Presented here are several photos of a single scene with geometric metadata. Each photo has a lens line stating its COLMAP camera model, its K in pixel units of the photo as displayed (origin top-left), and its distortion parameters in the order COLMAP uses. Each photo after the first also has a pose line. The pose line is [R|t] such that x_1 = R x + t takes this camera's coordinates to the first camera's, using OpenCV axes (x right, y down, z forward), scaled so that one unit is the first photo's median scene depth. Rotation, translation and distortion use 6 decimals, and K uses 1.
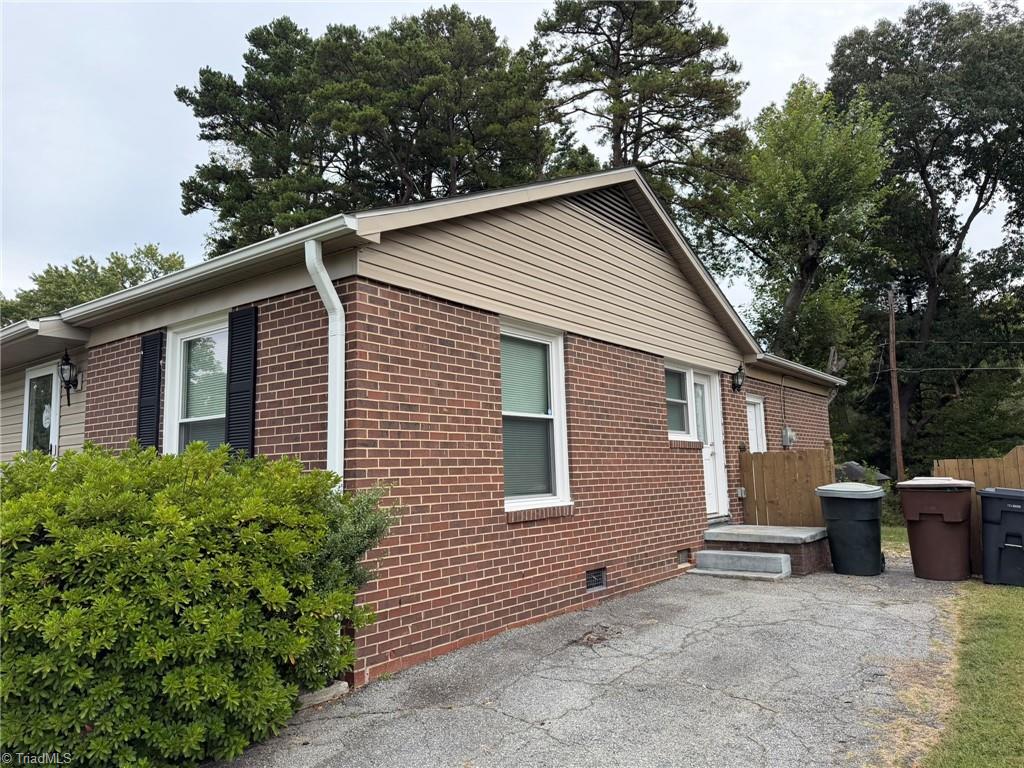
lens RADIAL K [[721.0, 0, 511.8], [0, 721.0, 382.1], [0, 0, 1]] dist [0.023873, -0.016374]
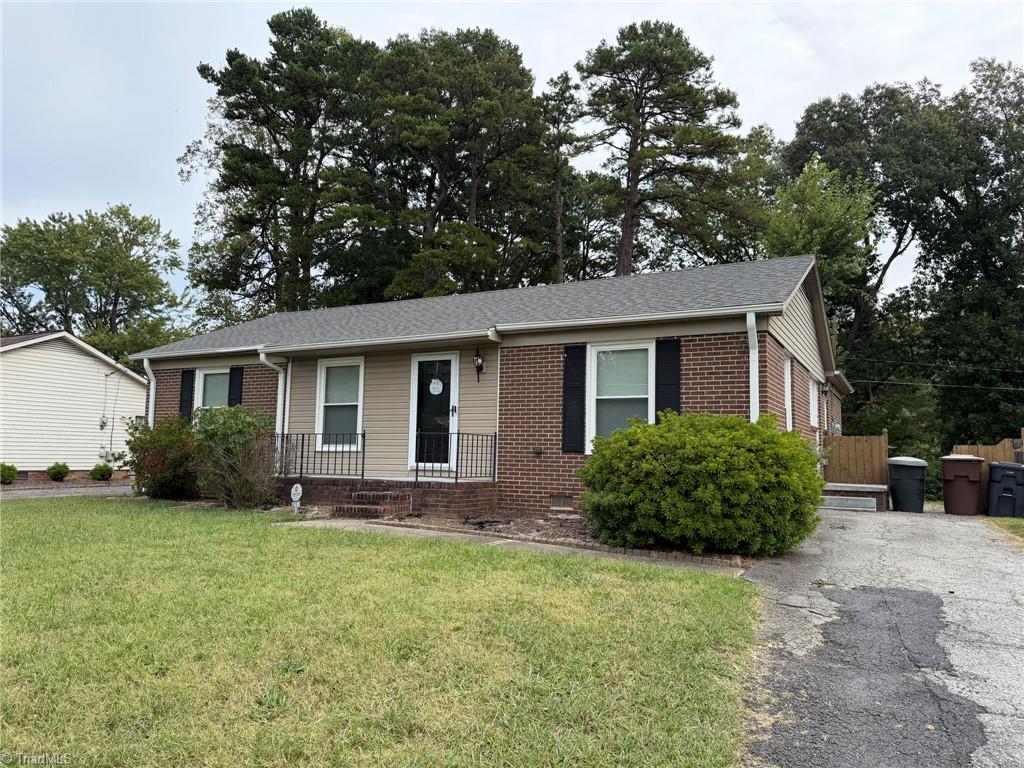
lens RADIAL K [[721.0, 0, 508.8], [0, 721.0, 383.3], [0, 0, 1]] dist [0.023873, -0.016374]
pose [[0.987023, 0.060629, 0.148691, -0.180049], [-0.064494, 0.997690, 0.021311, -0.000639], [-0.147056, -0.030624, 0.988654, -0.127301]]
